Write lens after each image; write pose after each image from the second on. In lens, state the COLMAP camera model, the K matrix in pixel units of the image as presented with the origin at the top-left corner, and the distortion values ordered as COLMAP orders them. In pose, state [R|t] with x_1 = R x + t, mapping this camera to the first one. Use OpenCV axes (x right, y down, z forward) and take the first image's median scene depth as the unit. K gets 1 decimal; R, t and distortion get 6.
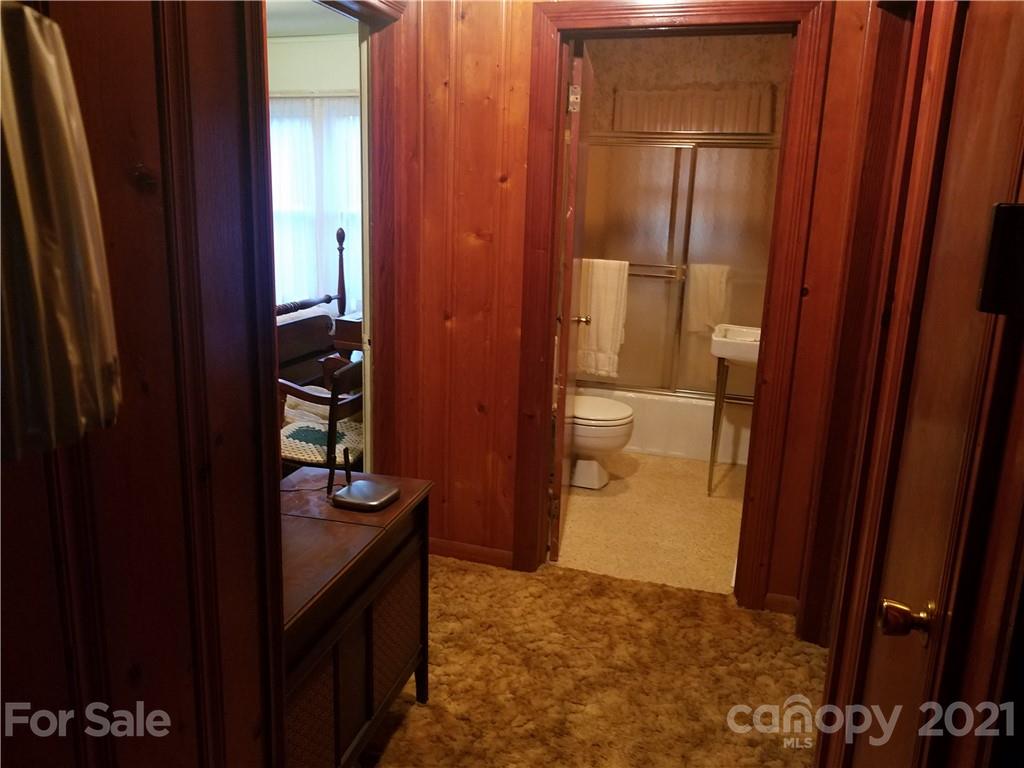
lens RADIAL K [[847.6, 0, 462.2], [0, 847.6, 383.5], [0, 0, 1]] dist [-0.000641, -0.001200]
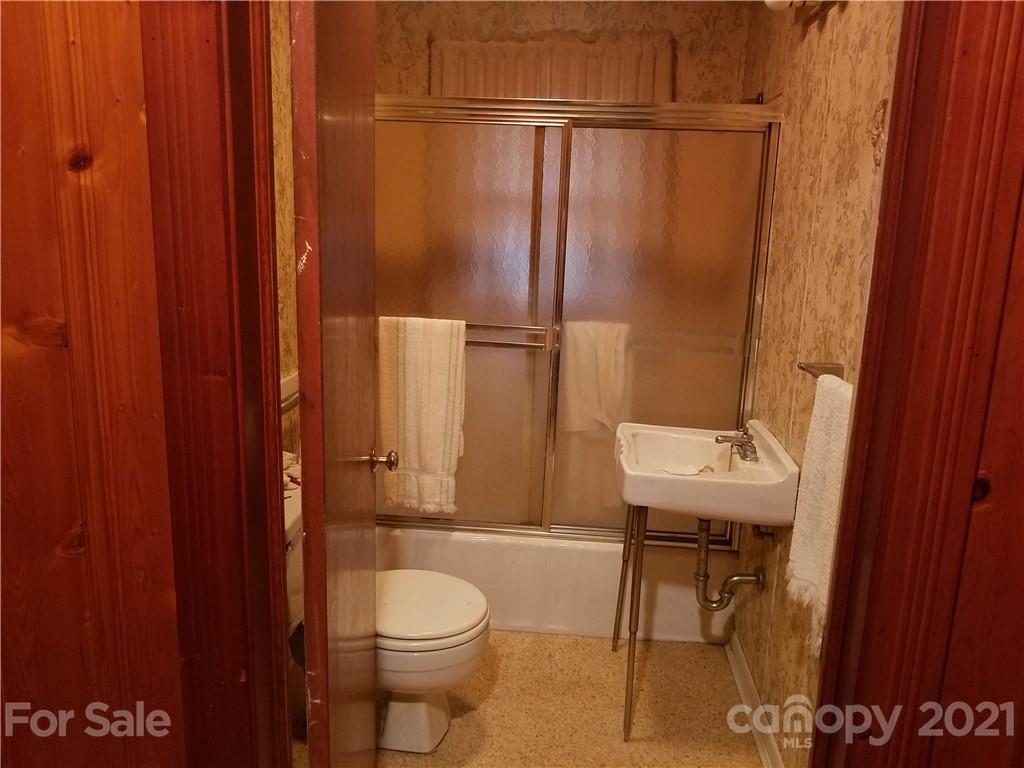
lens RADIAL K [[845.2, 0, 512.0], [0, 845.2, 384.0], [0, 0, 1]] dist [0.002649, -0.042145]
pose [[0.968396, -0.045660, 0.245201, 0.082220], [0.048047, 0.998838, -0.003761, -0.096003], [-0.244744, 0.015423, 0.969465, 0.425173]]
